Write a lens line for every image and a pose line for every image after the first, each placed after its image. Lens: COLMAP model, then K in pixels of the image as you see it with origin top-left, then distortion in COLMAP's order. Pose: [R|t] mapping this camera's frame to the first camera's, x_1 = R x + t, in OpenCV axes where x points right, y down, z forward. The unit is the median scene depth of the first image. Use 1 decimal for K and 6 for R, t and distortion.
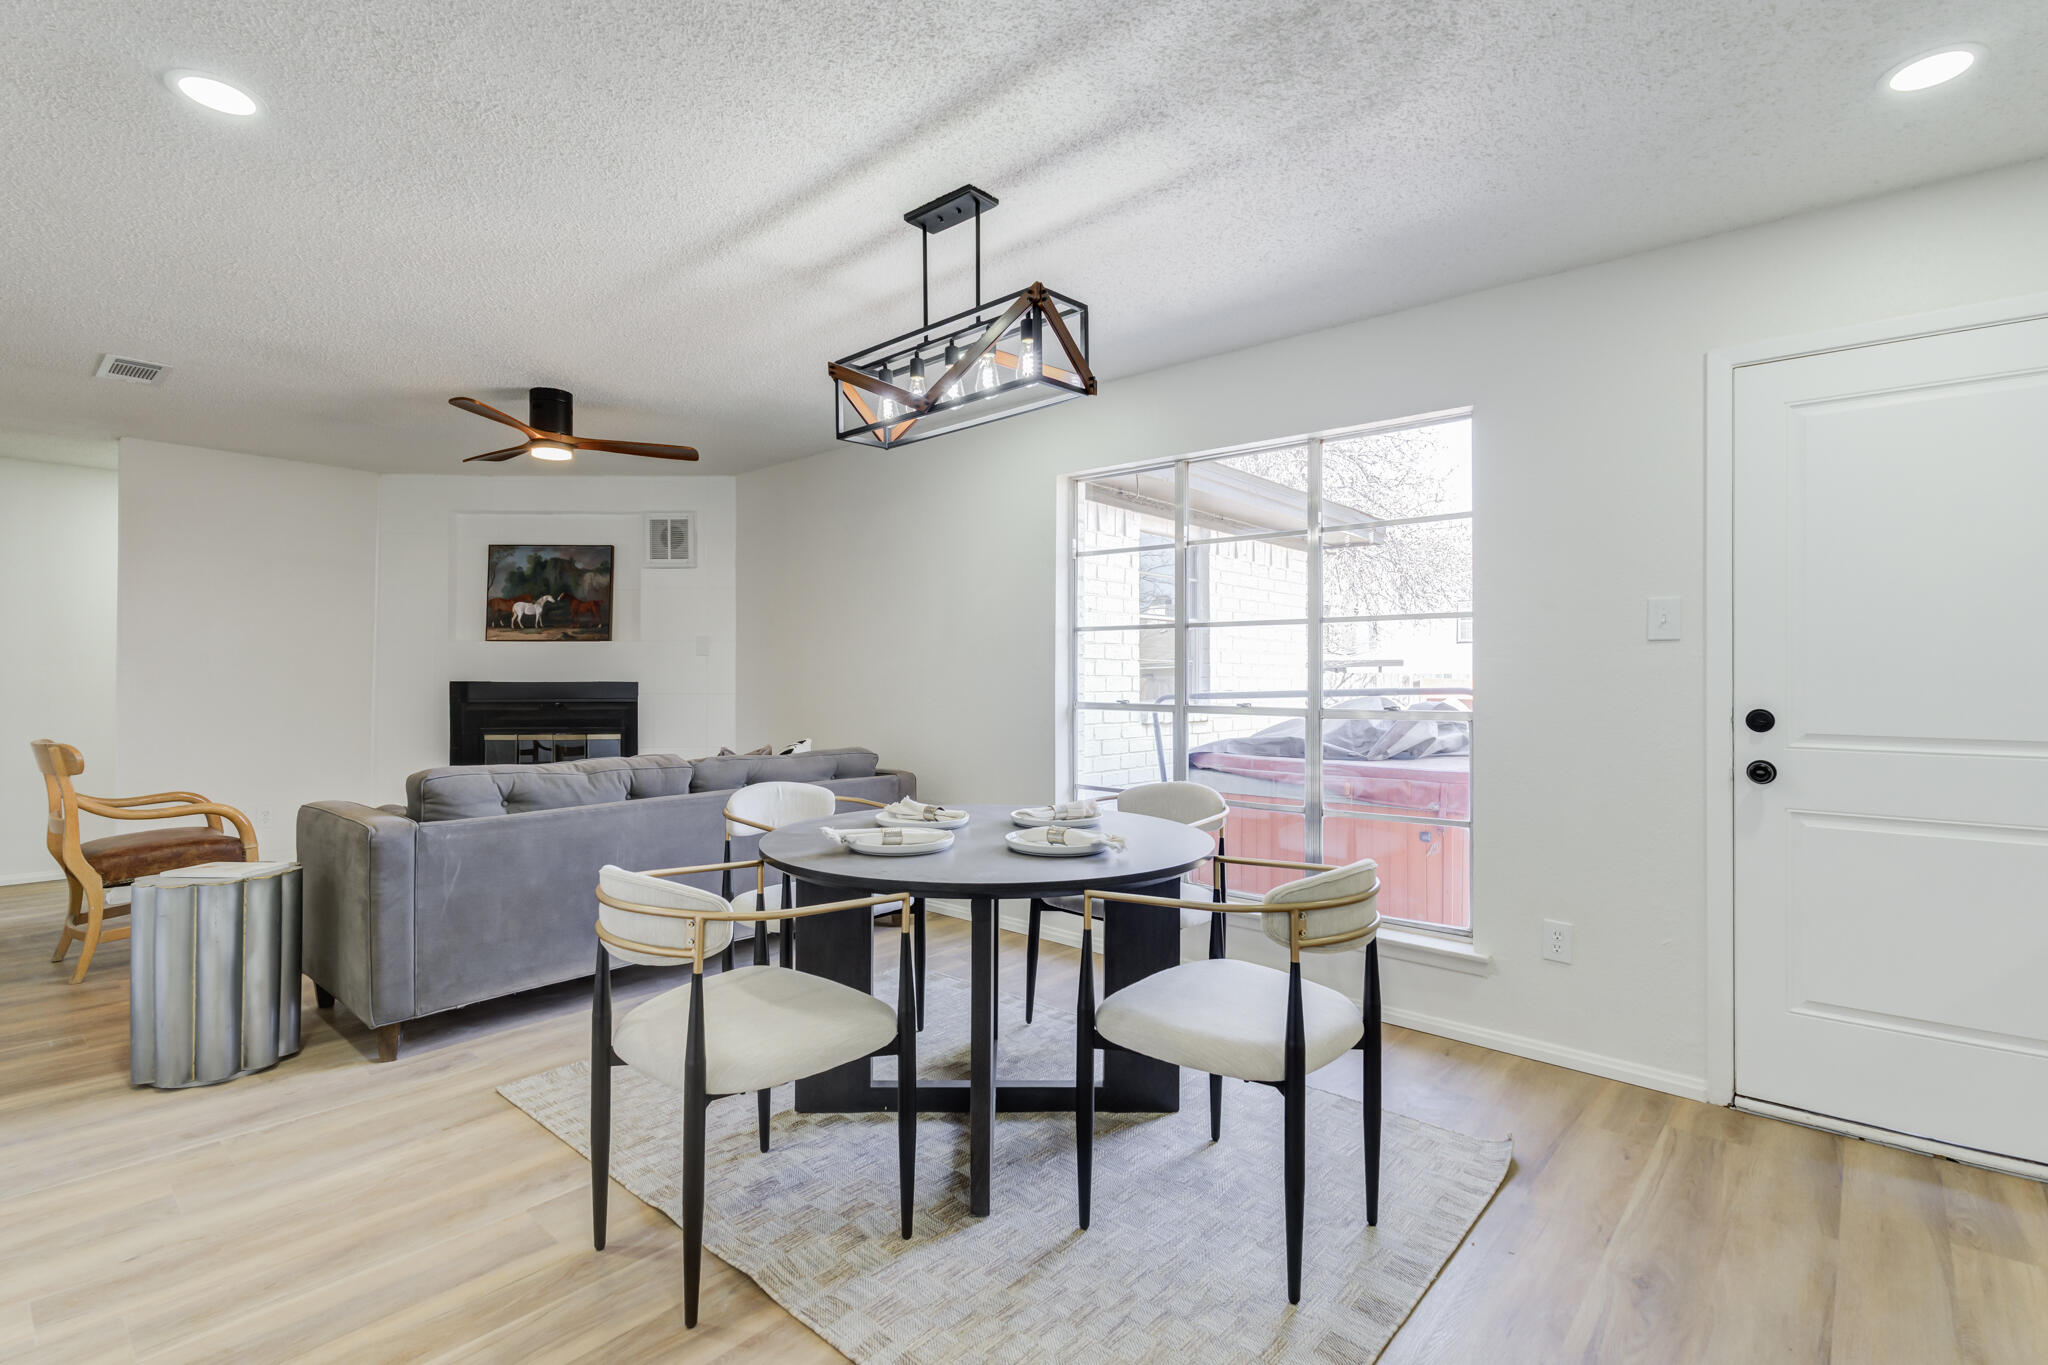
lens RADIAL K [[957.5, 0, 1020.7], [0, 957.5, 674.0], [0, 0, 1]] dist [0.001061, 0.001373]
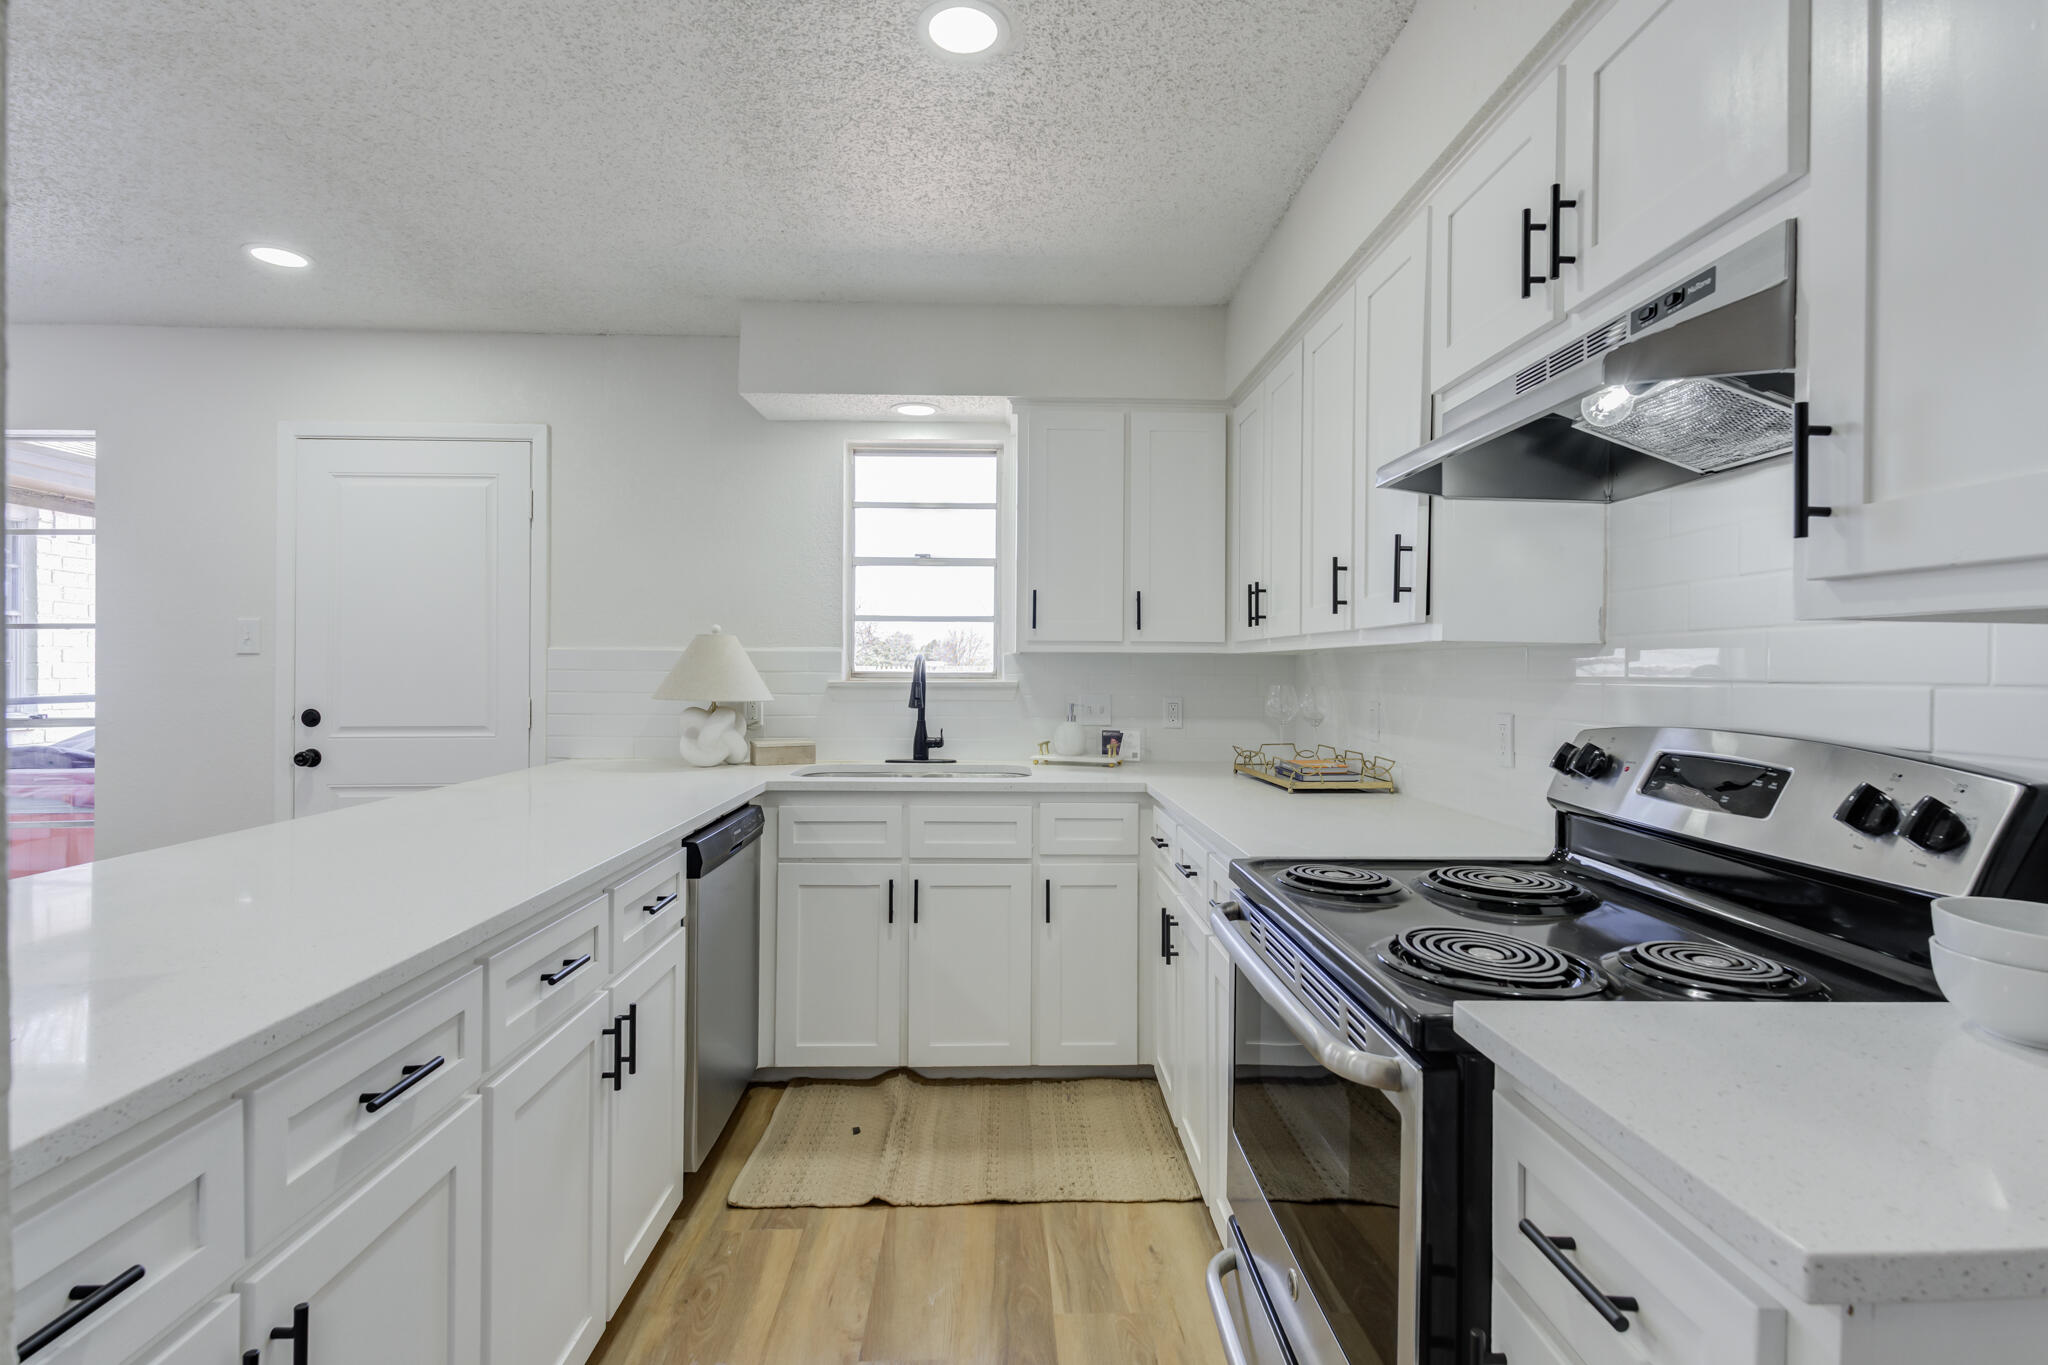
lens RADIAL K [[990.0, 0, 1020.2], [0, 990.0, 668.7], [0, 0, 1]] dist [0.015057, -0.001870]
pose [[0.735464, -0.005893, 0.677538, 0.244916], [0.000935, 0.999970, 0.007682, -0.012066], [-0.677563, -0.005016, 0.735448, -0.270163]]
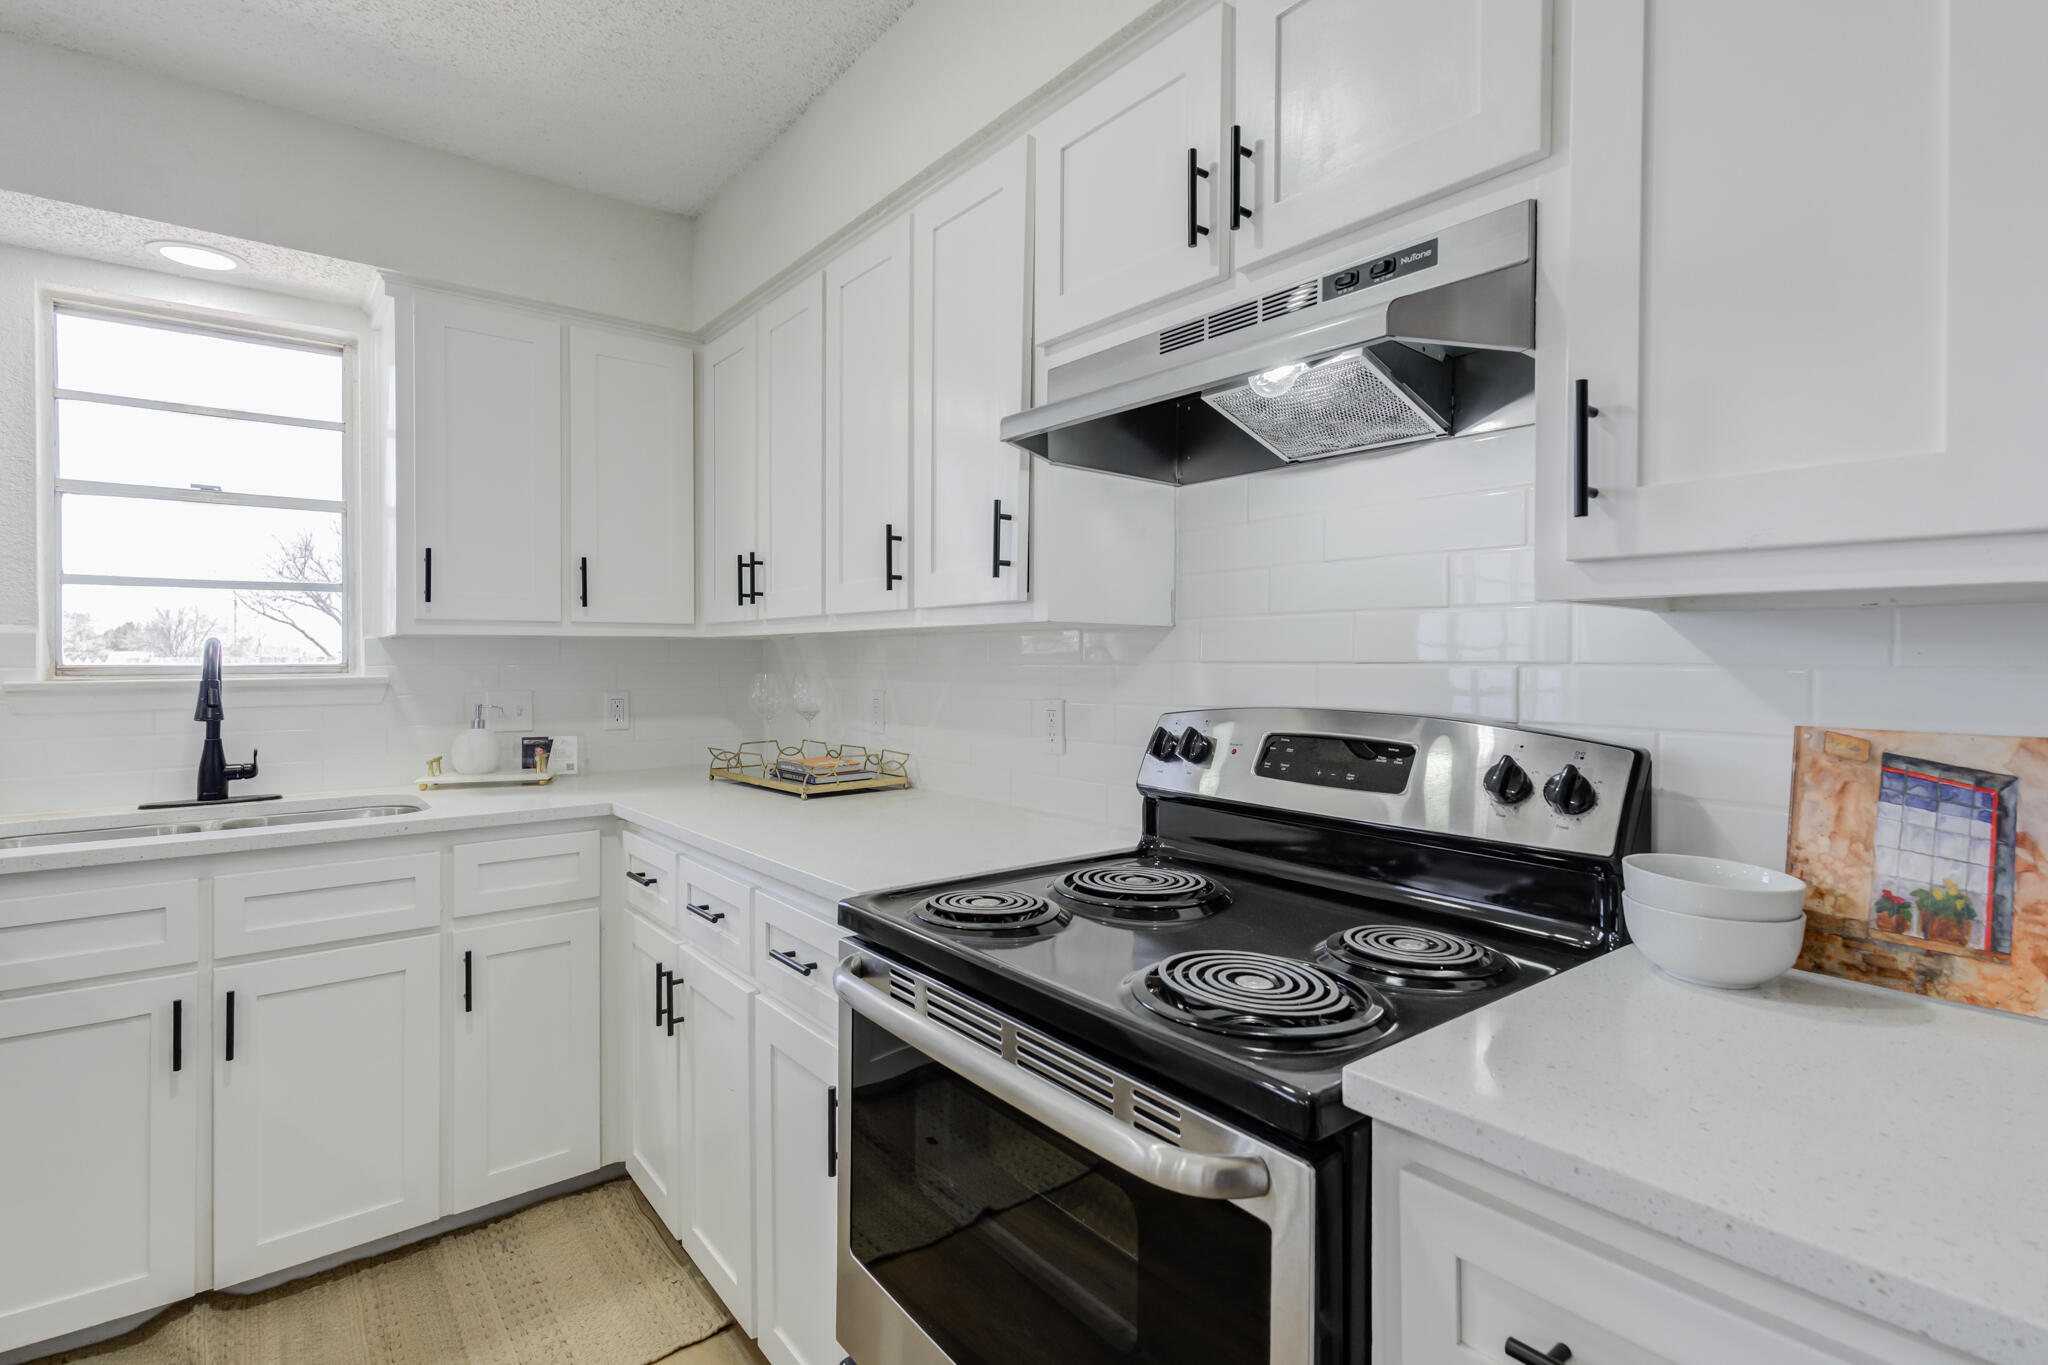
lens RADIAL K [[990.0, 0, 1029.9], [0, 990.0, 658.6], [0, 0, 1]] dist [0.015057, -0.001870]
pose [[0.173722, -0.013036, 0.984708, 0.273762], [0.004723, 0.999912, 0.012404, -0.011330], [-0.984783, 0.002496, 0.173769, -0.179188]]
